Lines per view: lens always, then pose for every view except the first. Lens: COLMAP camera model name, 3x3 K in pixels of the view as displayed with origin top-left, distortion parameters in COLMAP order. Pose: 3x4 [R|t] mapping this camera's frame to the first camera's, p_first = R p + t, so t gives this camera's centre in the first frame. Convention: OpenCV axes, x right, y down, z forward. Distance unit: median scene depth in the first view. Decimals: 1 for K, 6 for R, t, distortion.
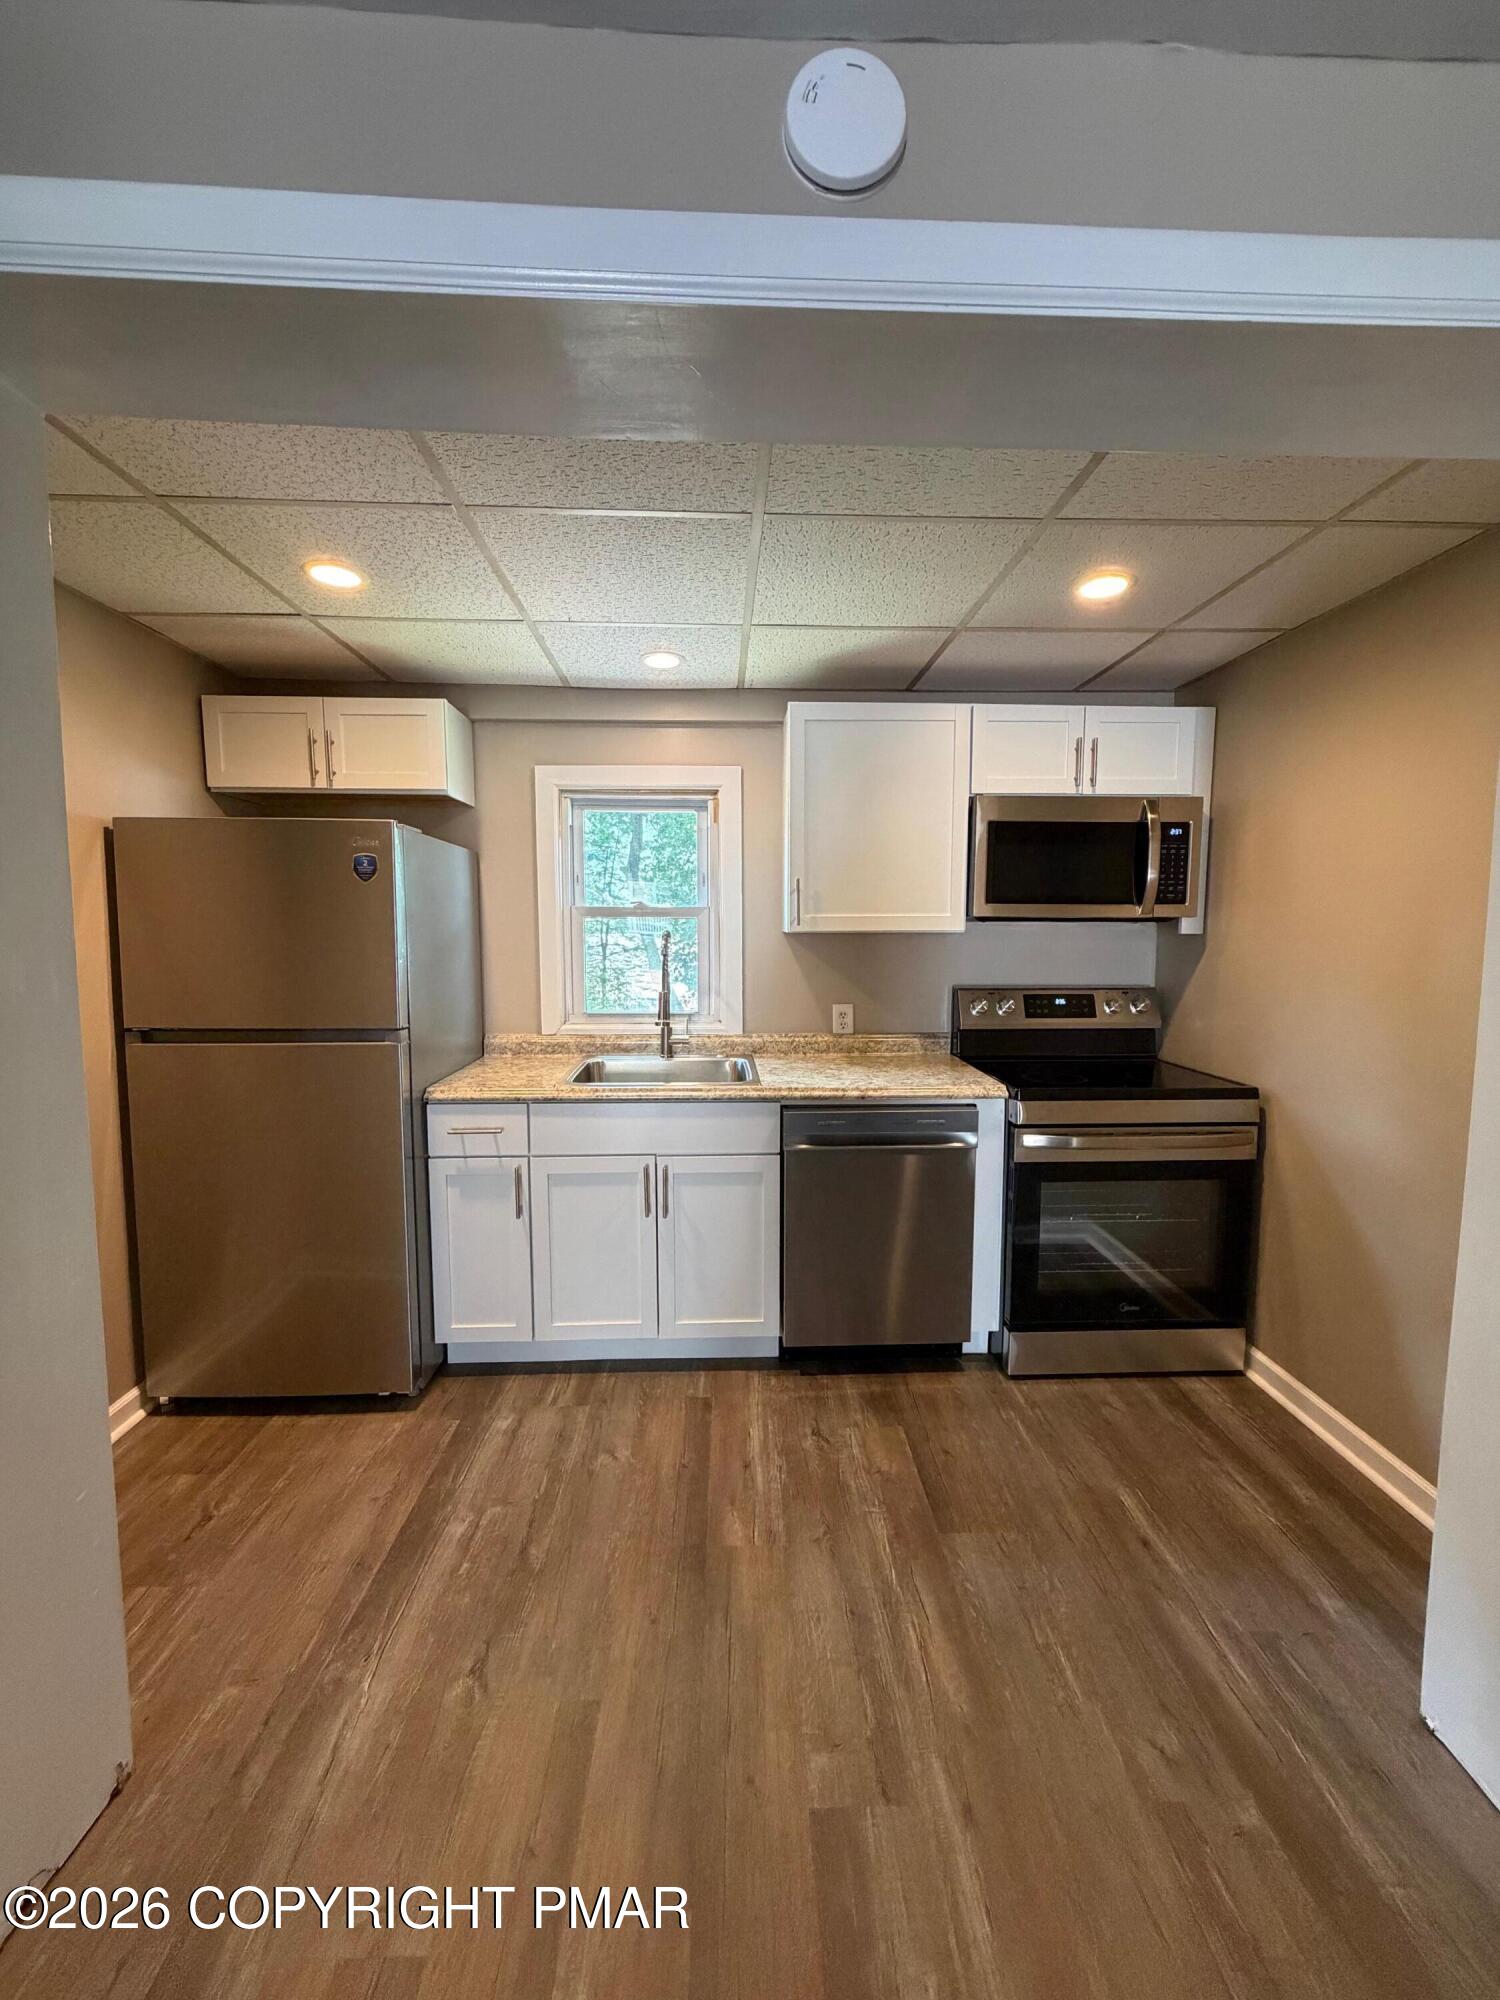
lens RADIAL K [[796.4, 0, 750.0], [0, 796.4, 1000.0], [0, 0, 1]] dist [0.032935, 0.000080]
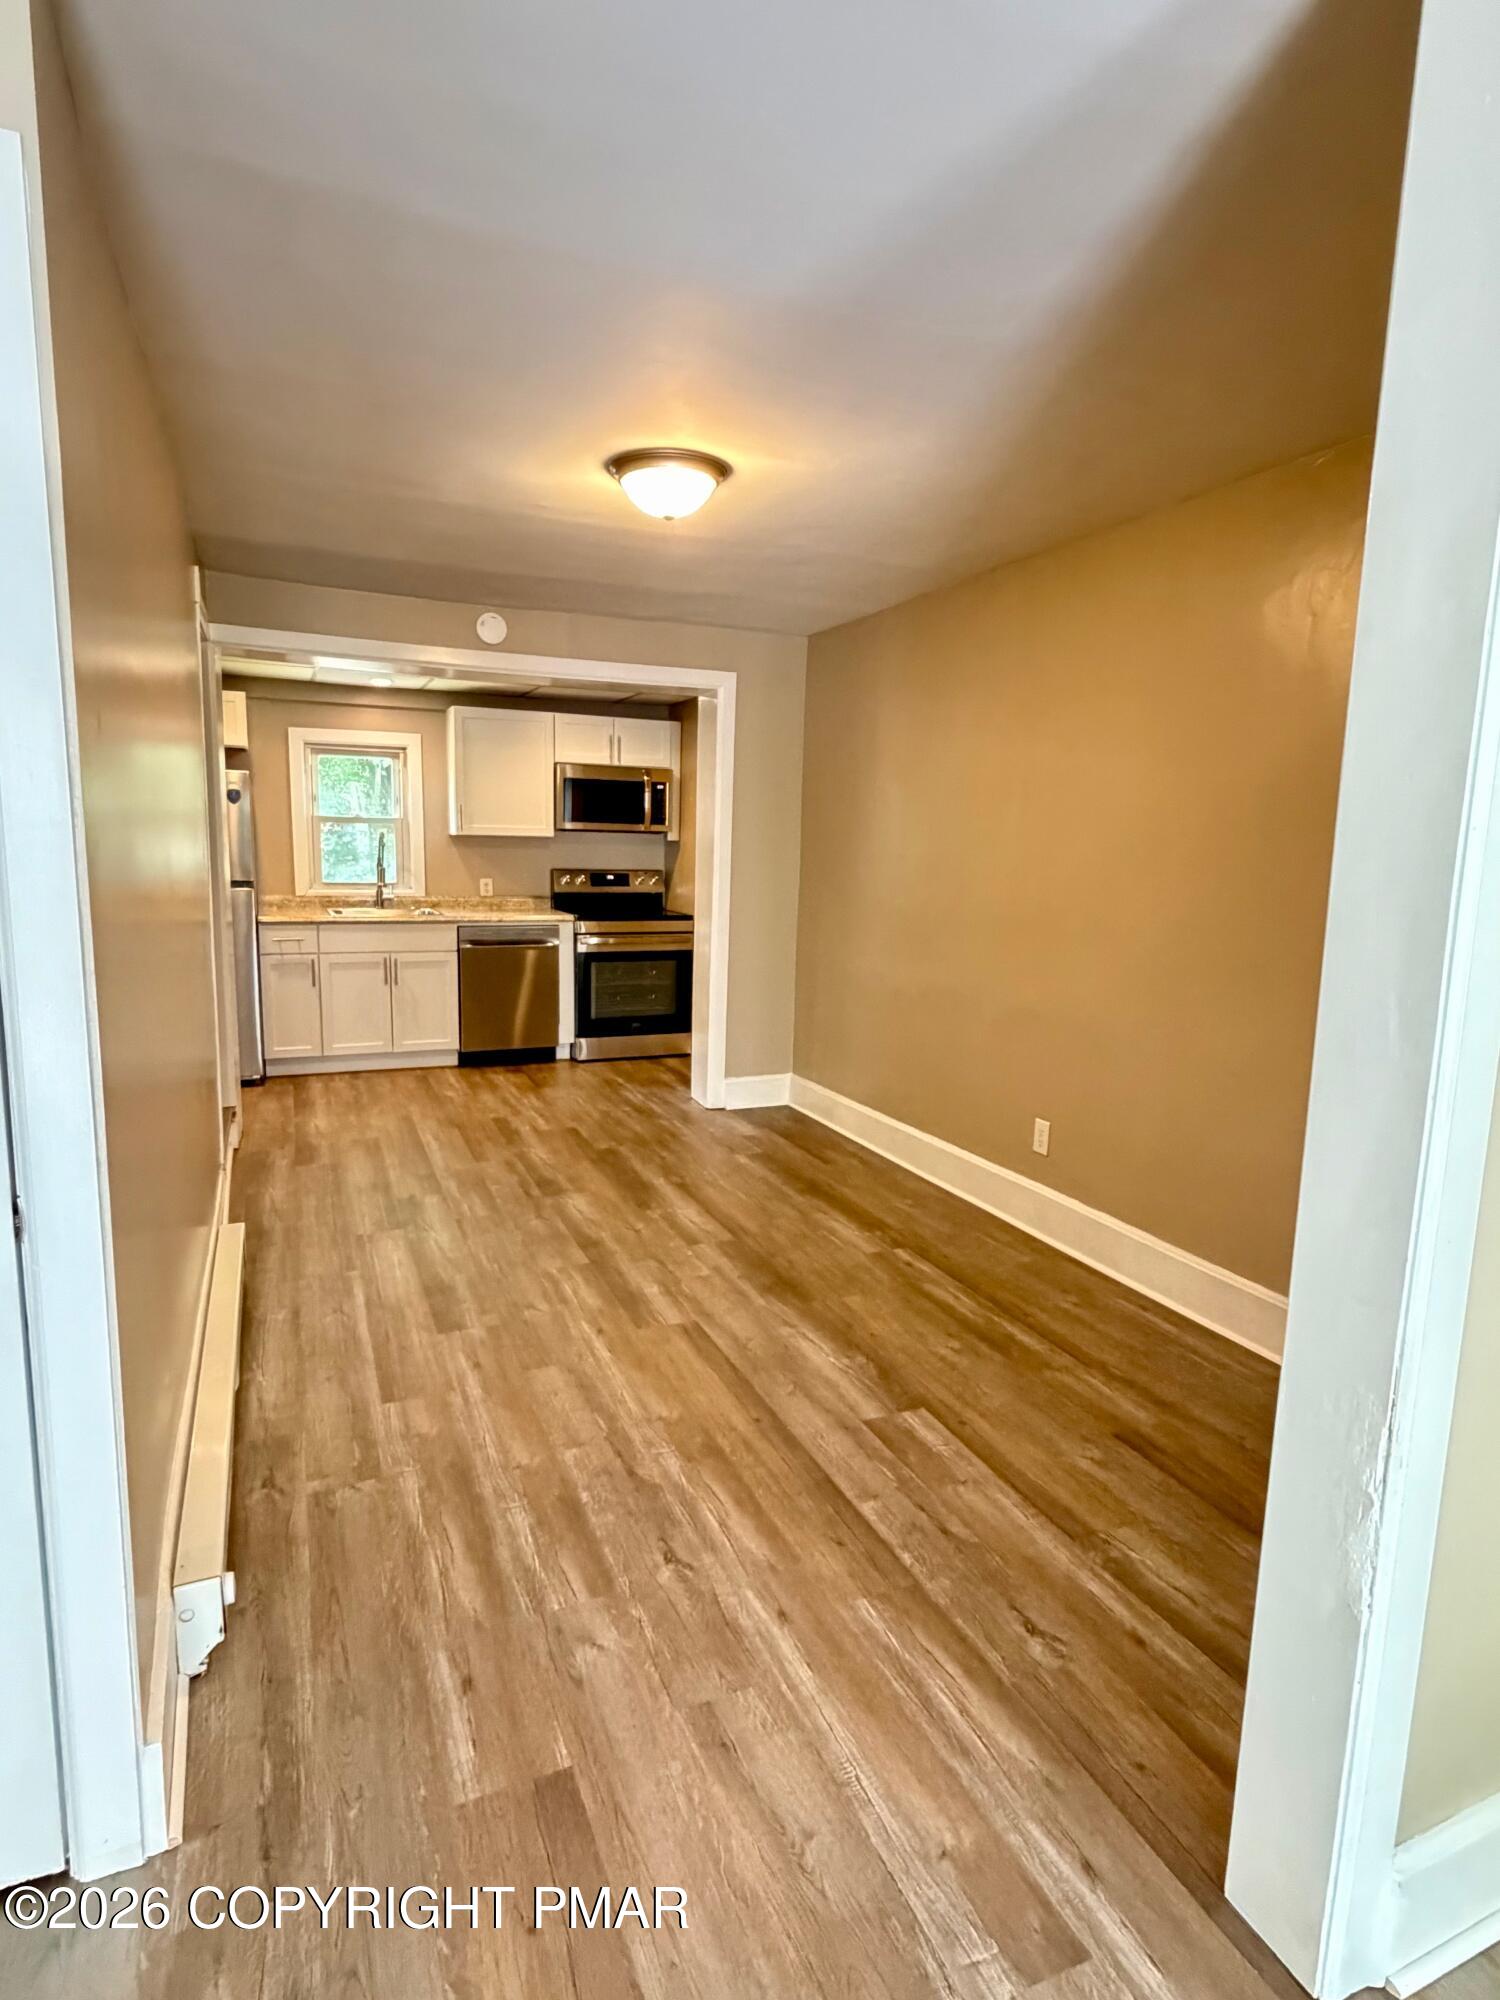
lens RADIAL K [[1094.9, 0, 750.0], [0, 1094.9, 1000.0], [0, 0, 1]] dist [-0.001139, 0.000490]
pose [[0.928971, -0.032711, 0.368704, -0.250085], [0.011074, 0.998098, 0.060648, 0.140356], [-0.369986, -0.052257, 0.927566, -1.501380]]
